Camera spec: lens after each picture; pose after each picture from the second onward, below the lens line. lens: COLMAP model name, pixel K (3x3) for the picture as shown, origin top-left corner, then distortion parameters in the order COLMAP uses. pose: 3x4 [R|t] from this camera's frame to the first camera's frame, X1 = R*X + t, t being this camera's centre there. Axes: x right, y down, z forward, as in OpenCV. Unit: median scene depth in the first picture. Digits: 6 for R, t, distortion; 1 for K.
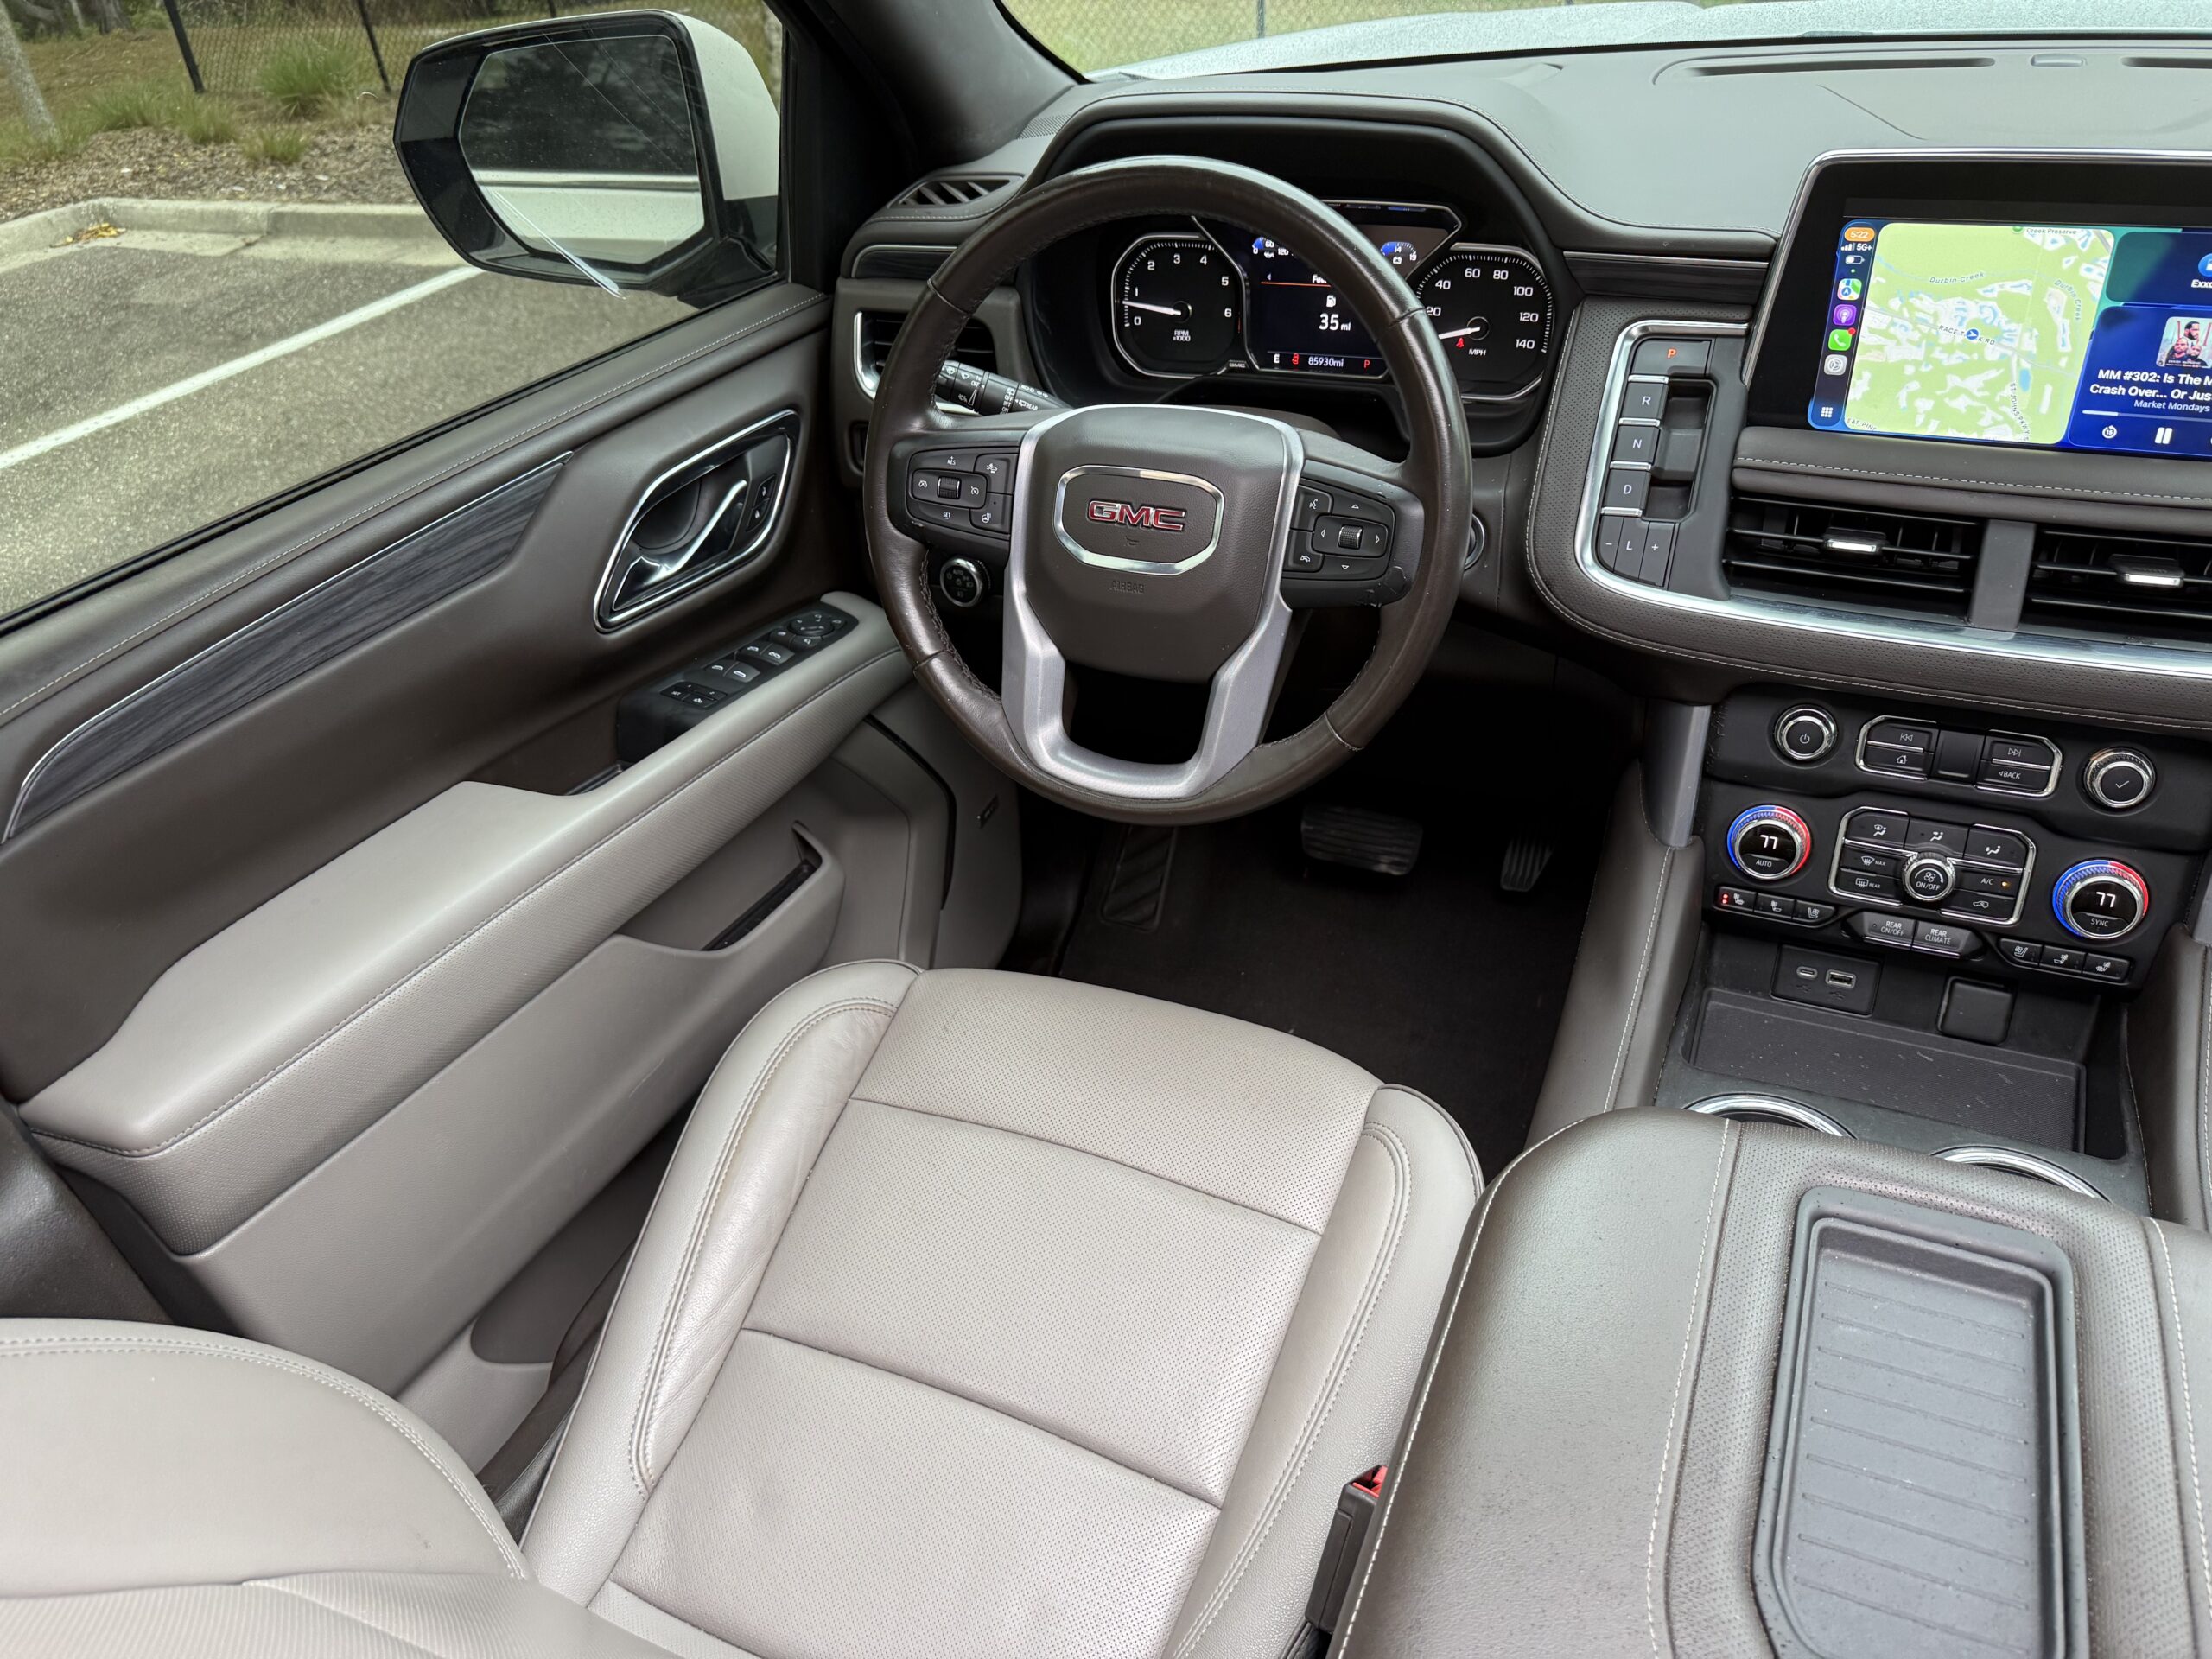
lens RADIAL K [[1554.7, 0, 1118.1], [0, 1554.7, 818.9], [0, 0, 1]] dist [0.022797, -0.034374]
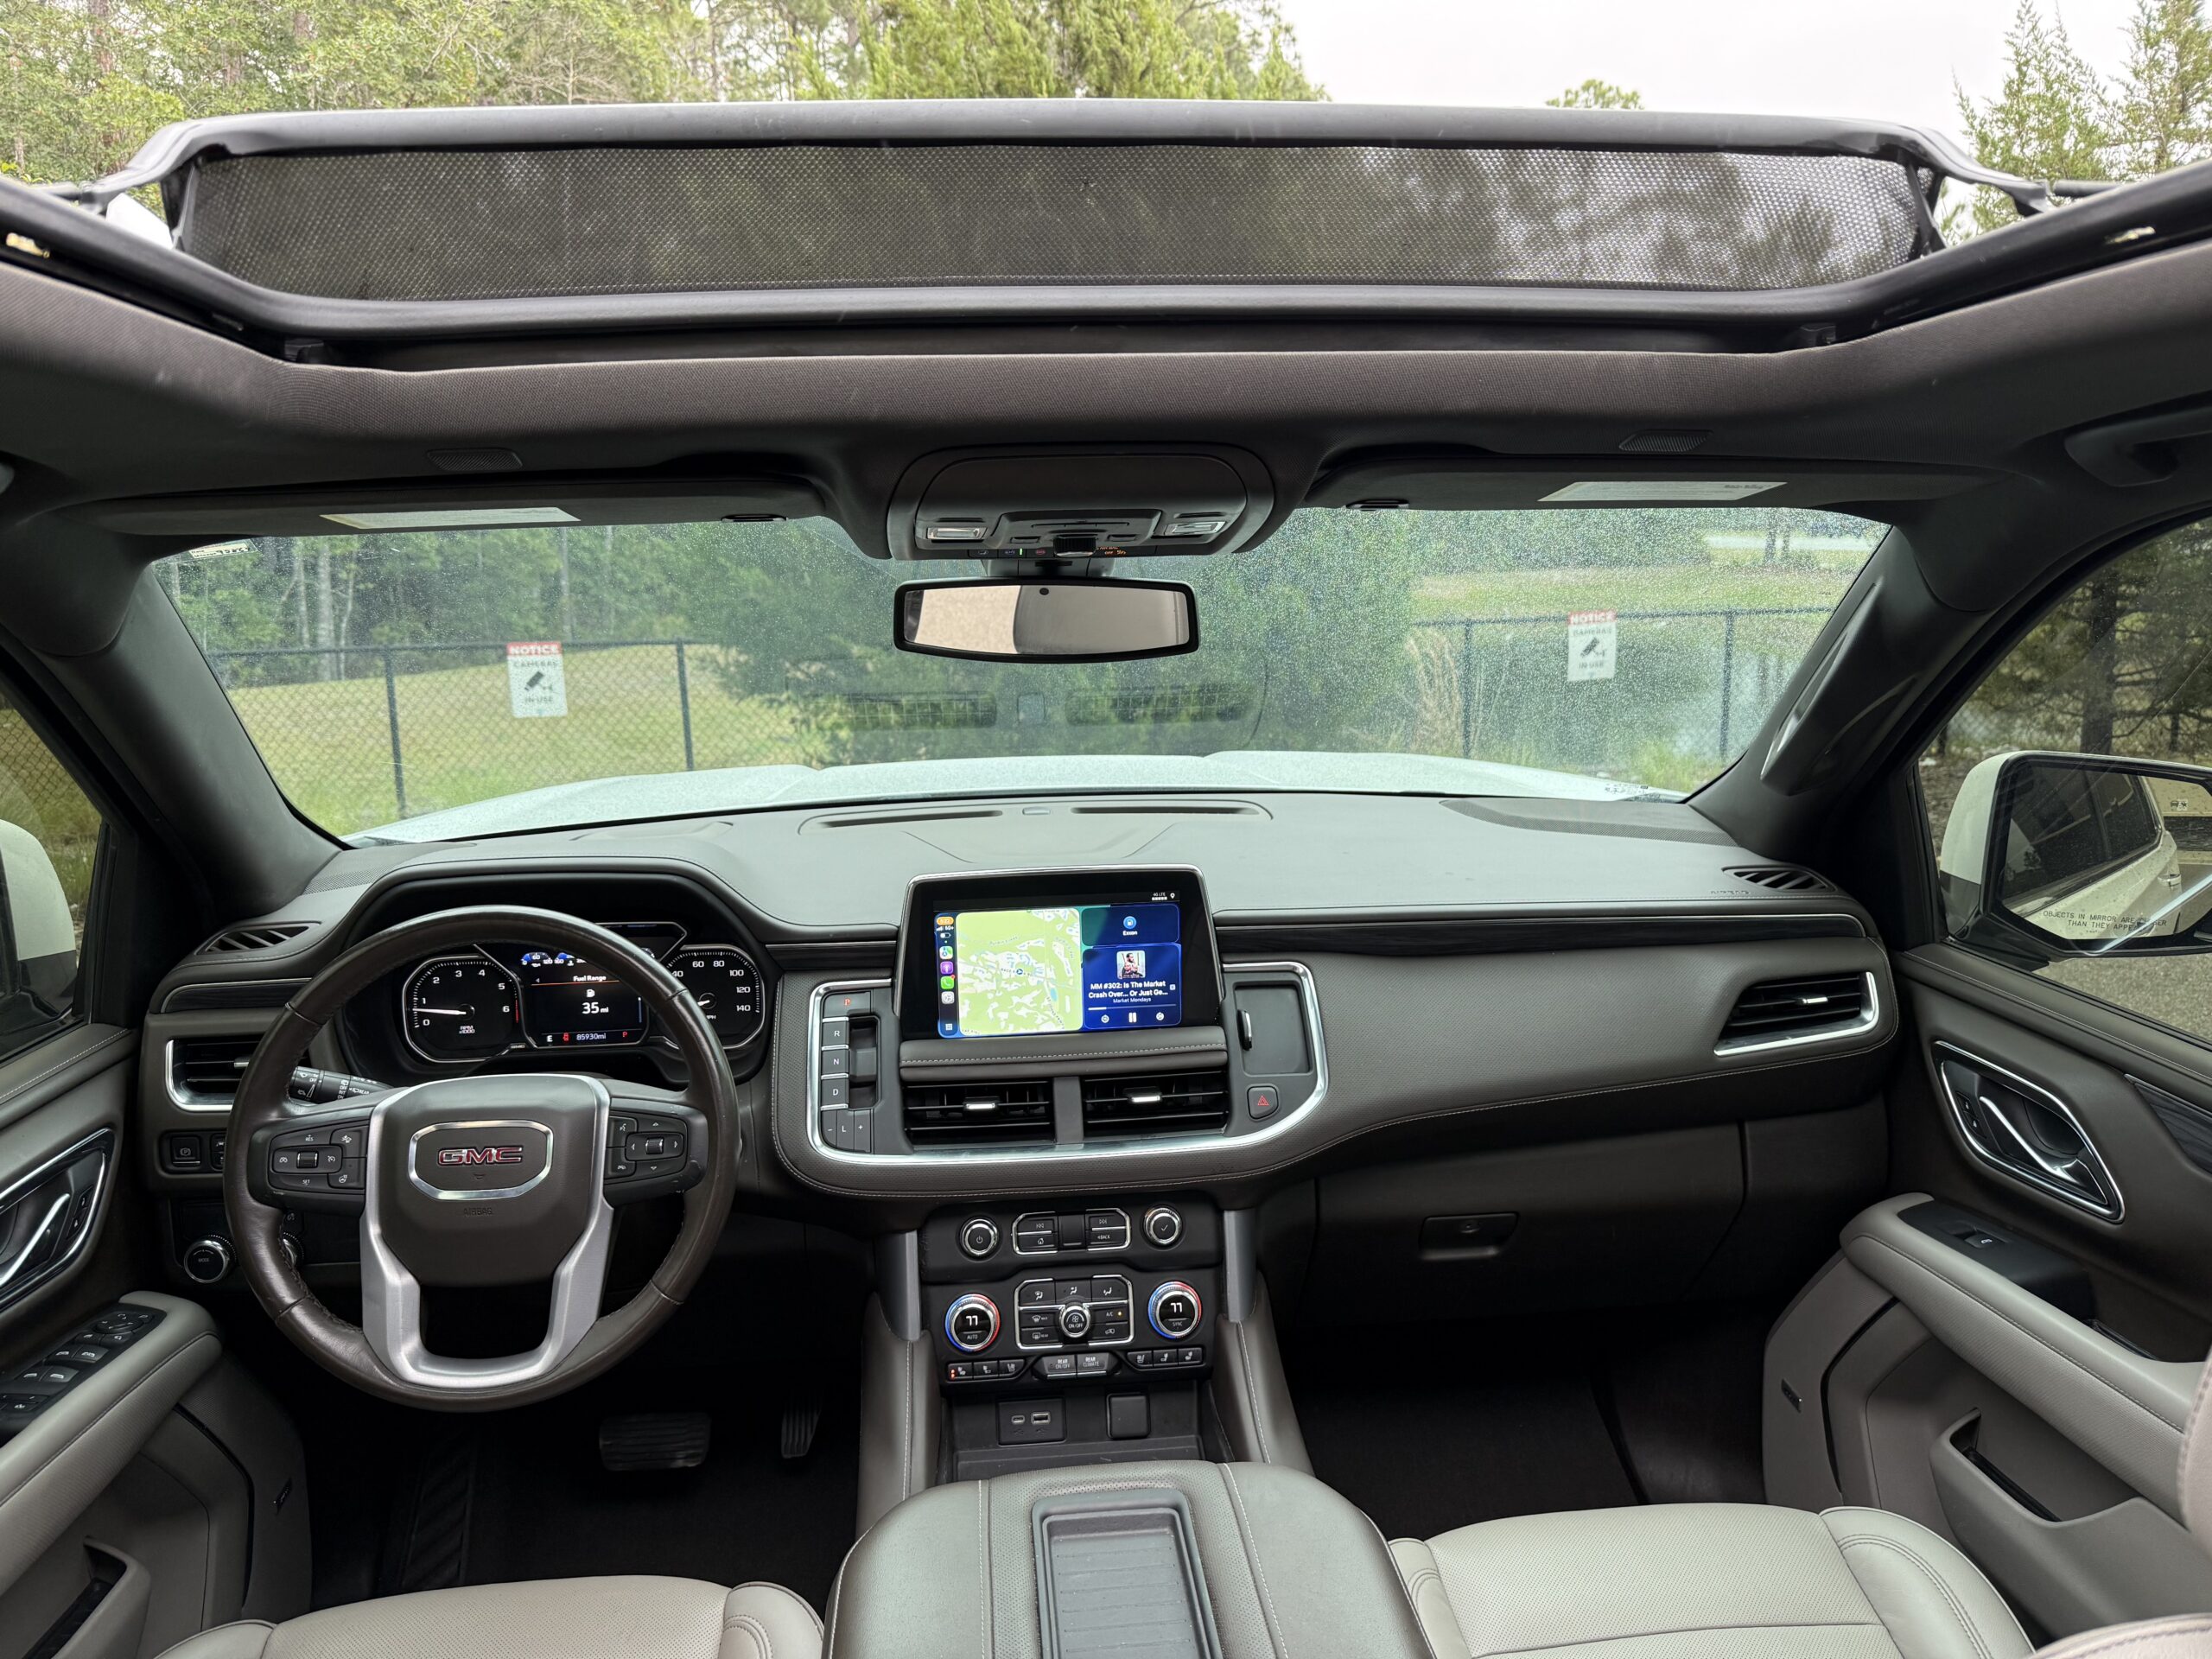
lens RADIAL K [[1541.5, 0, 1107.1], [0, 1541.5, 821.4], [0, 0, 1]] dist [0.117807, -0.215030]
pose [[0.867943, -0.036600, 0.495313, -0.173240], [0.239642, 0.904373, -0.353103, 0.141875], [-0.435024, 0.425171, 0.793715, -0.397754]]
